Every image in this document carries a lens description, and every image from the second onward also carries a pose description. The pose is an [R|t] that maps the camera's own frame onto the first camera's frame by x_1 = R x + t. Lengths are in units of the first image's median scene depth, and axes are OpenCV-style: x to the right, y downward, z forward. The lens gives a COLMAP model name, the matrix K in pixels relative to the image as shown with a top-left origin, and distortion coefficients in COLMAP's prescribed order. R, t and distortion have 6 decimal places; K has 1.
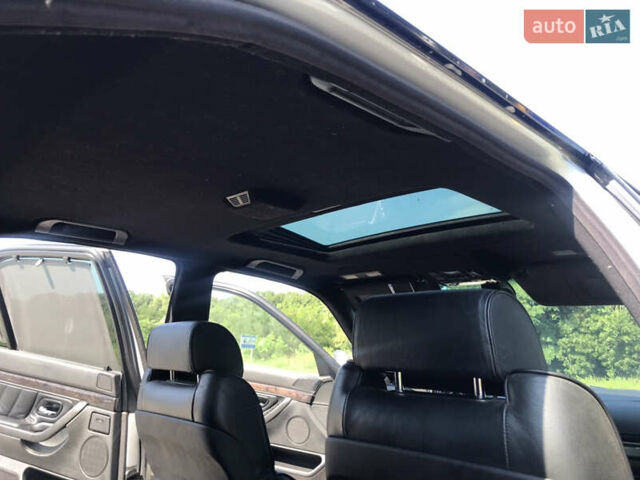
lens RADIAL K [[519.9, 0, 318.9], [0, 519.9, 237.5], [0, 0, 1]] dist [0.013014, -0.011183]
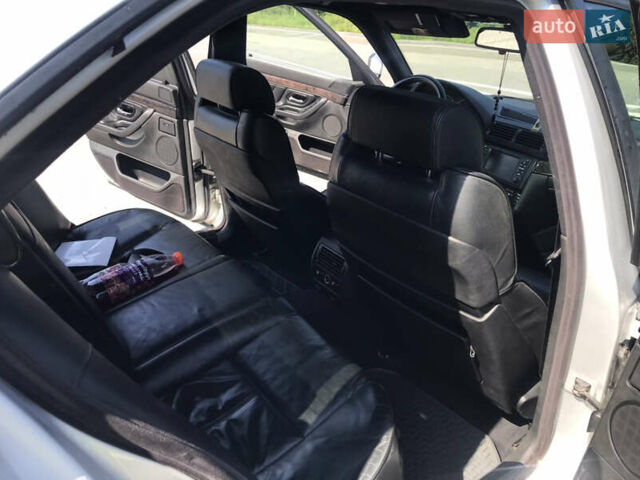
lens RADIAL K [[519.9, 0, 322.0], [0, 519.9, 239.0], [0, 0, 1]] dist [0.013014, -0.011183]
pose [[0.994632, 0.071106, -0.075179, 0.061950], [-0.012203, 0.802045, 0.597140, -0.176731], [0.102757, -0.593016, 0.798607, -0.117561]]
